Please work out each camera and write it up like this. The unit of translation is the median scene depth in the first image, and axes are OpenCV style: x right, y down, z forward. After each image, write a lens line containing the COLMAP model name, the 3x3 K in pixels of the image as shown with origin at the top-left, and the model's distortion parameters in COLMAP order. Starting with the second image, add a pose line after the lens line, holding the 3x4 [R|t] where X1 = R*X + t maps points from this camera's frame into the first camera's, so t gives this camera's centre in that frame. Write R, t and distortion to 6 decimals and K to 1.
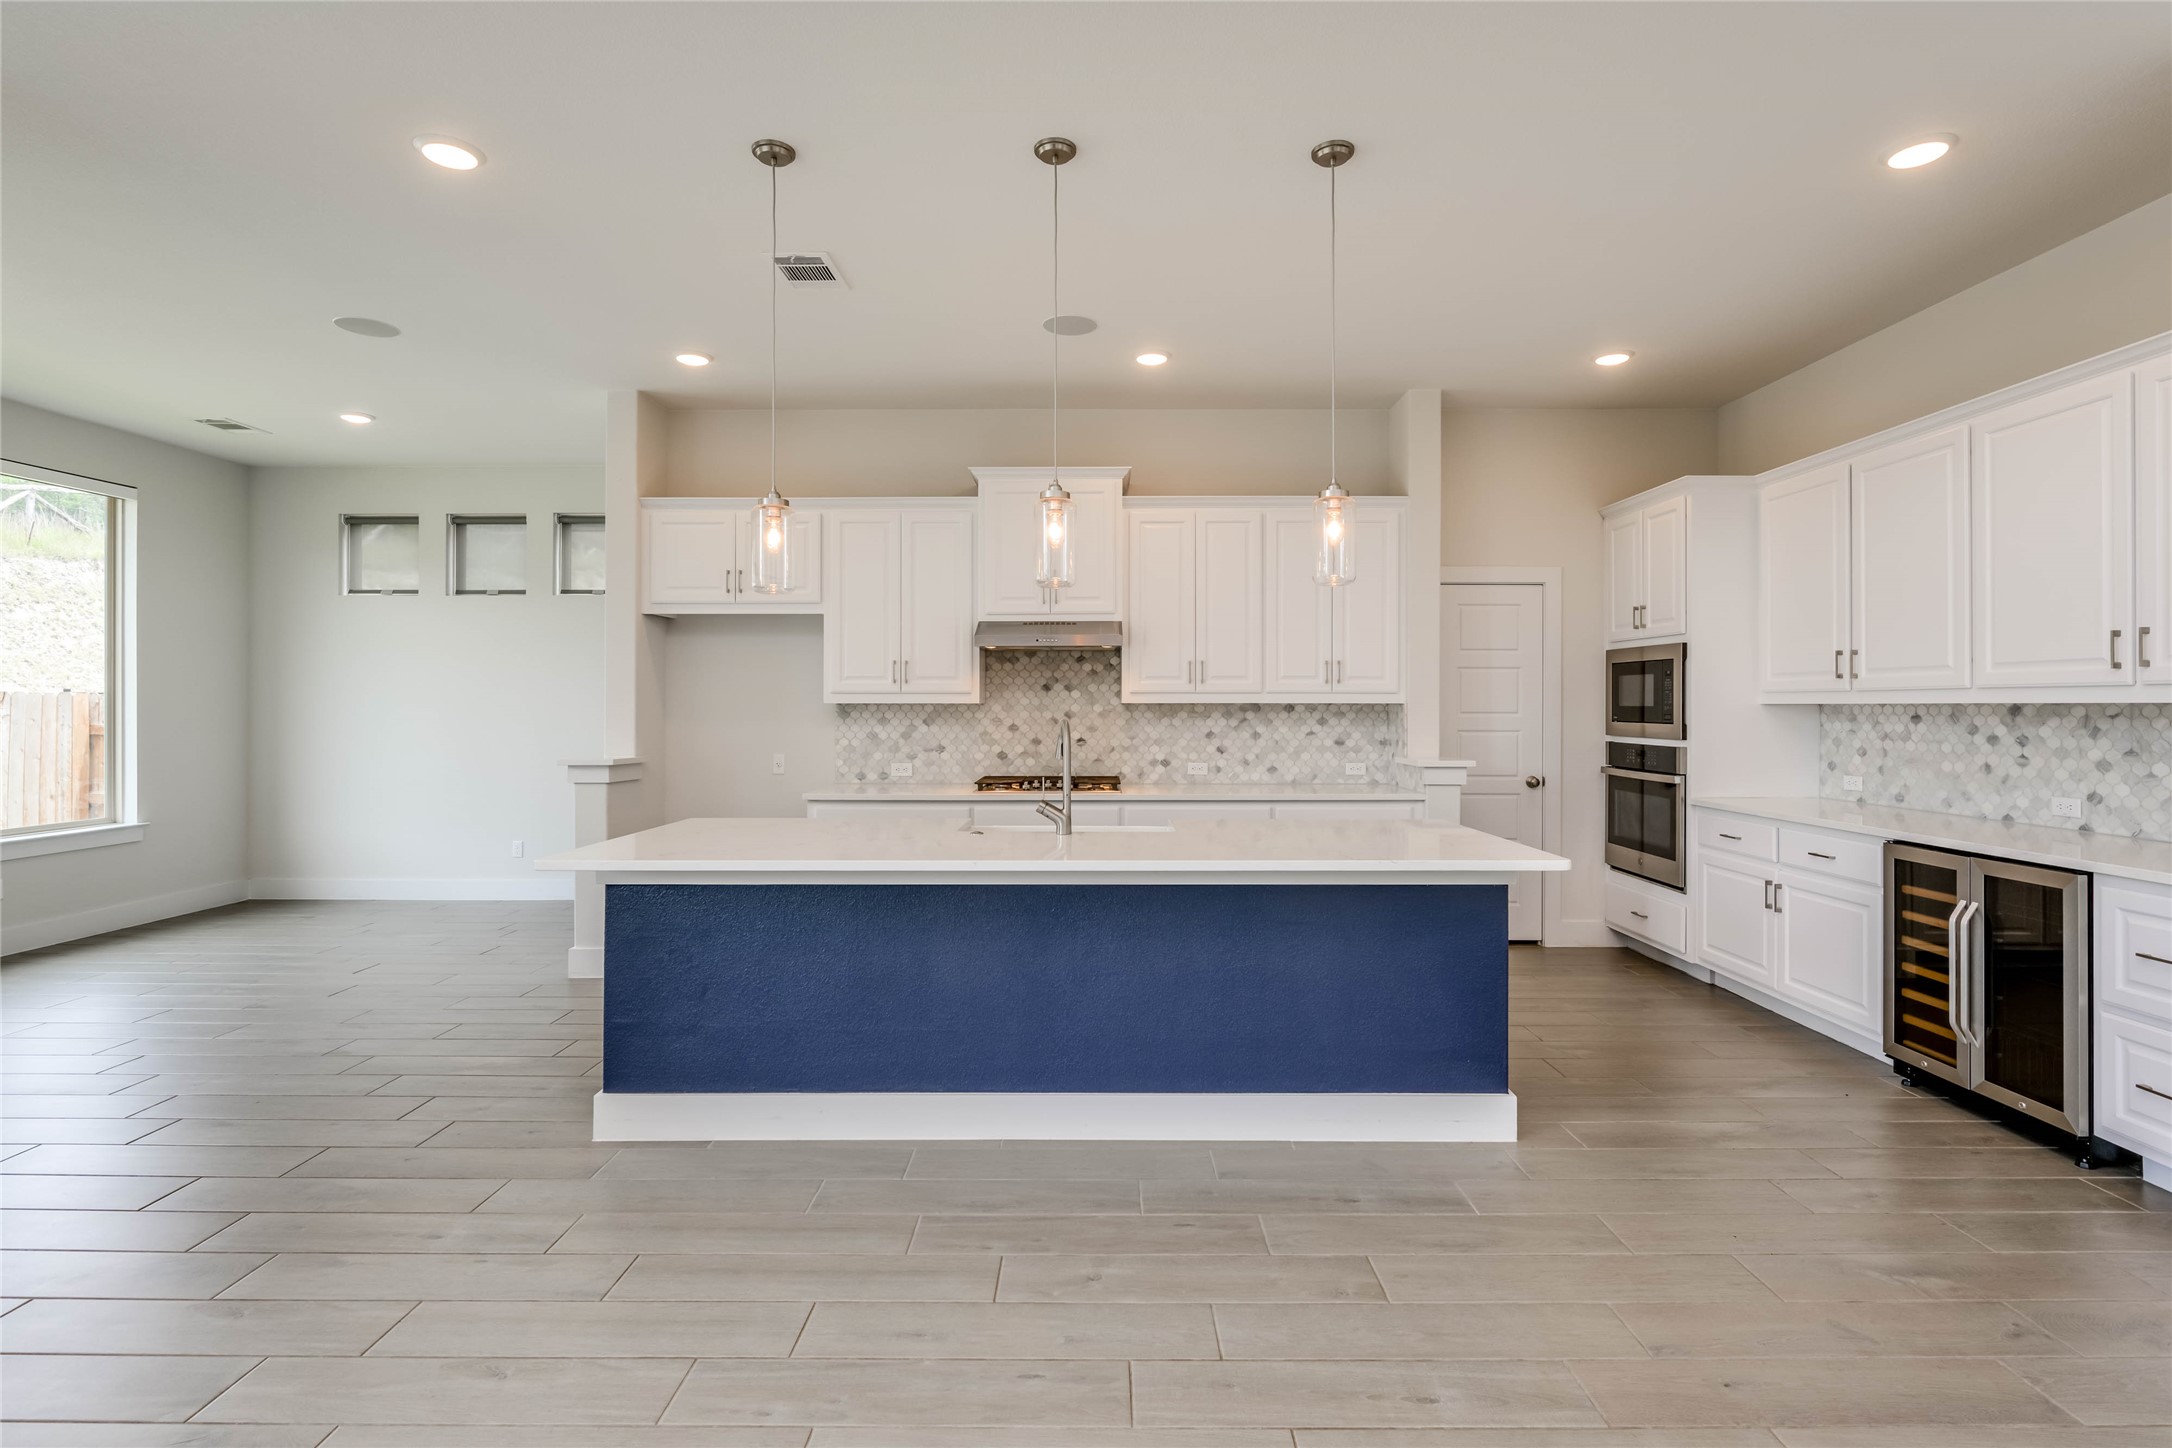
lens RADIAL K [[1116.1, 0, 1086.0], [0, 1116.1, 724.0], [0, 0, 1]] dist [0.001212, 0.000105]
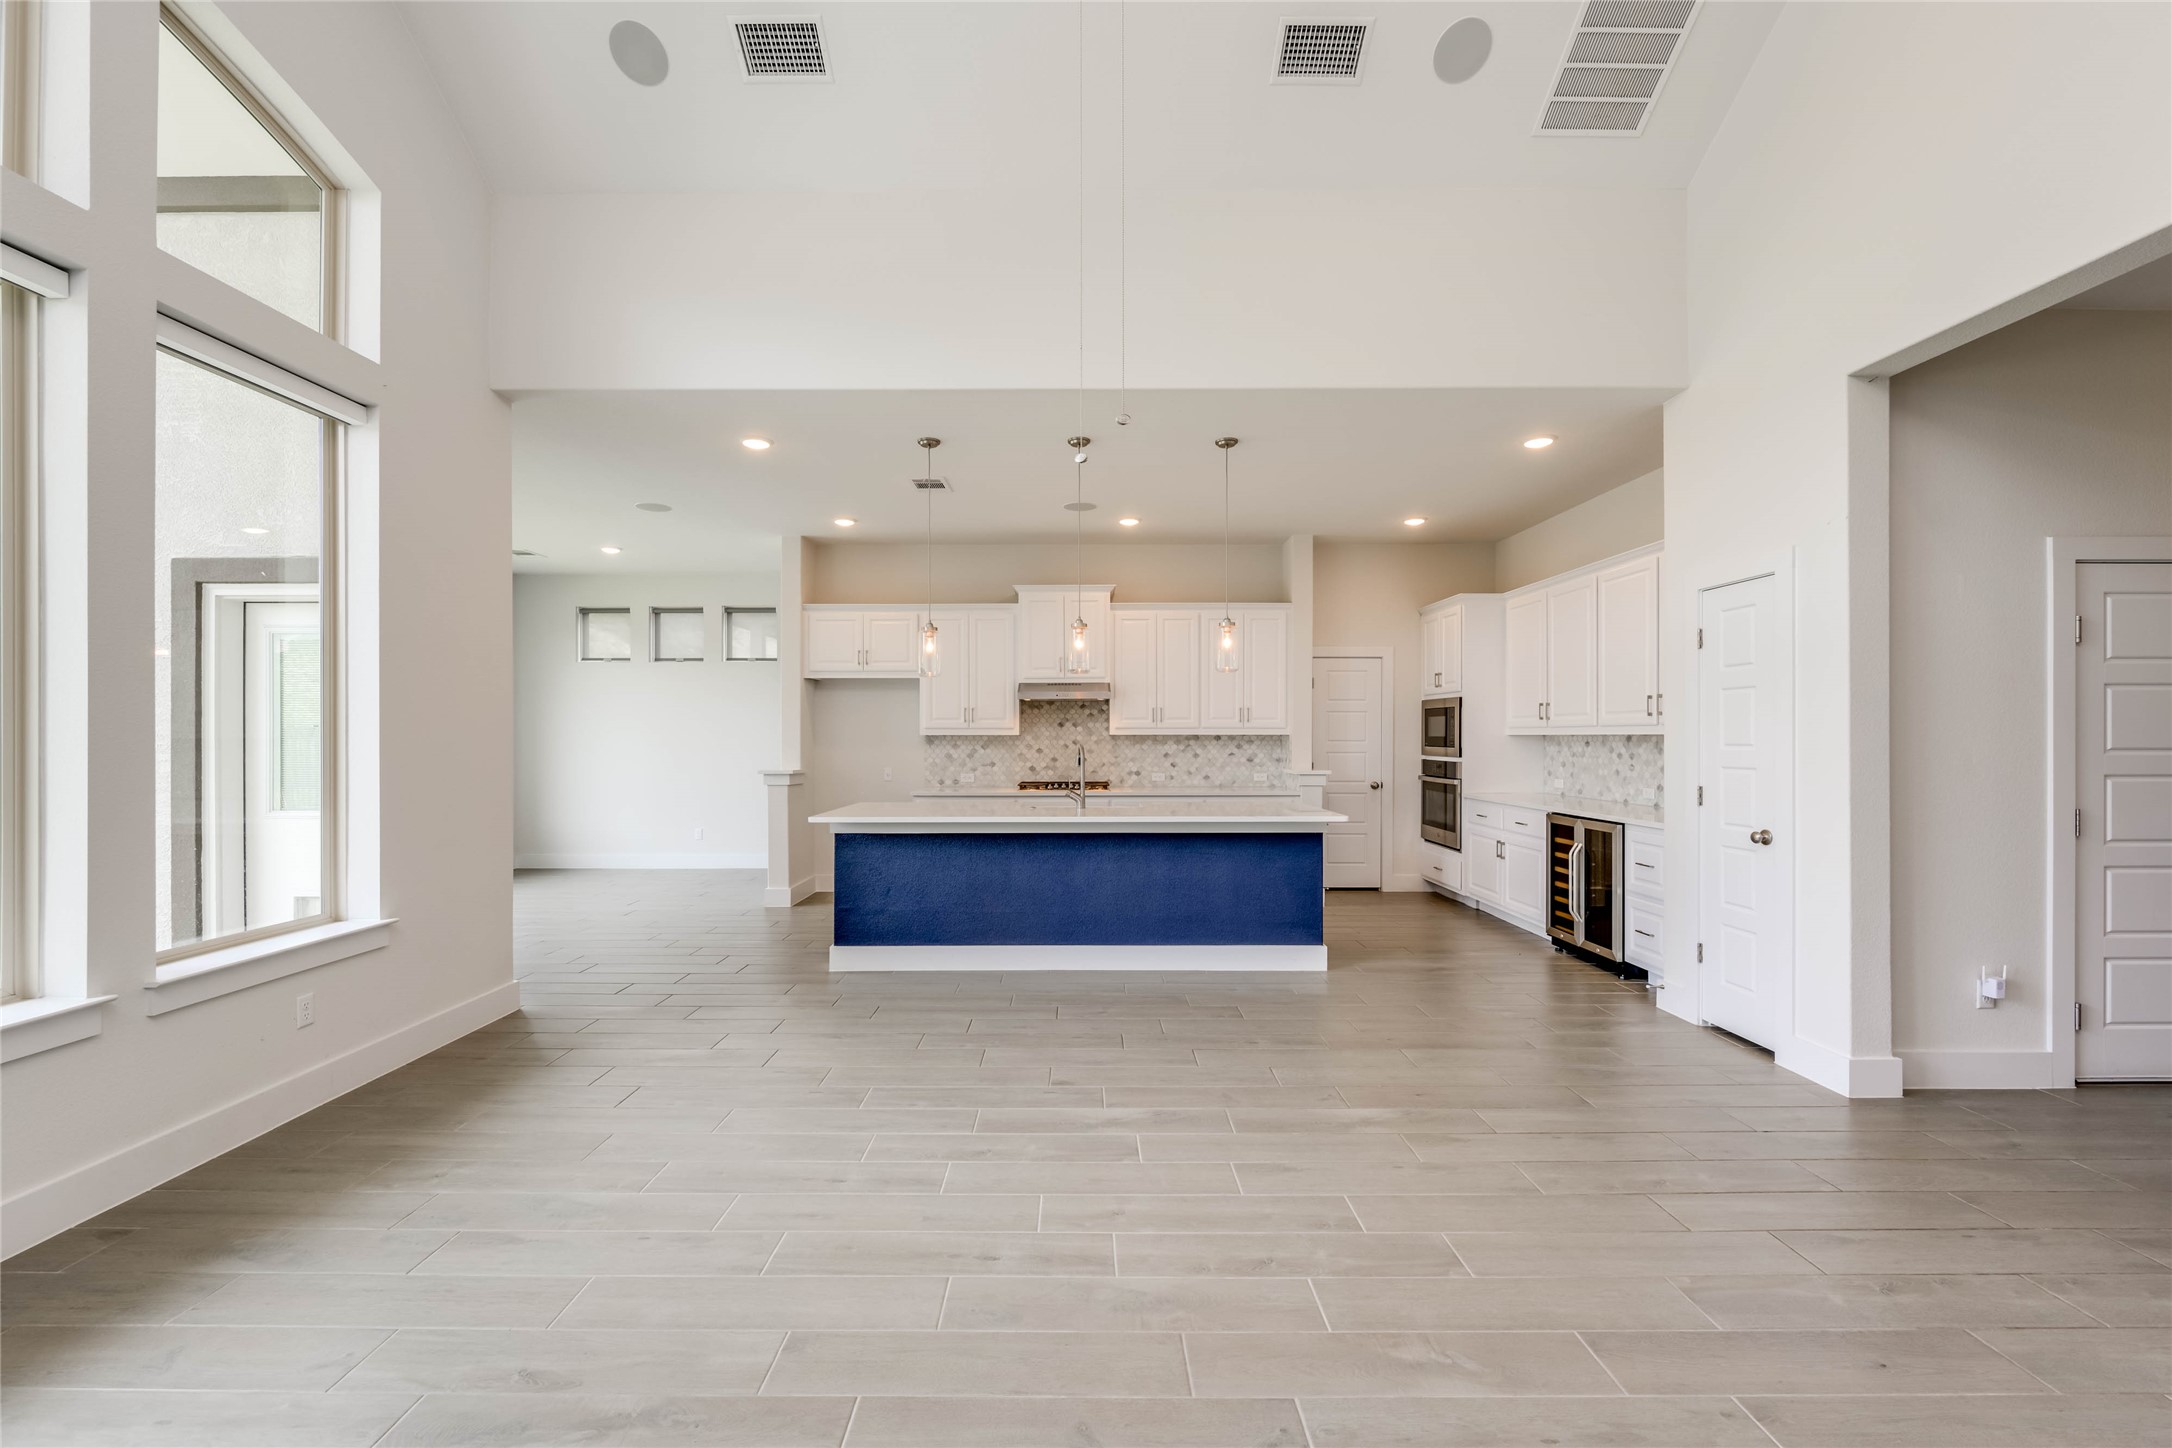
lens RADIAL K [[970.0, 0, 1086.0], [0, 970.0, 724.0], [0, 0, 1]] dist [0.000803, 0.000010]
pose [[0.999842, -0.000484, 0.017789, -0.025369], [0.001013, 0.999558, -0.029725, 0.006659], [-0.017767, 0.029738, 0.999400, -0.357834]]
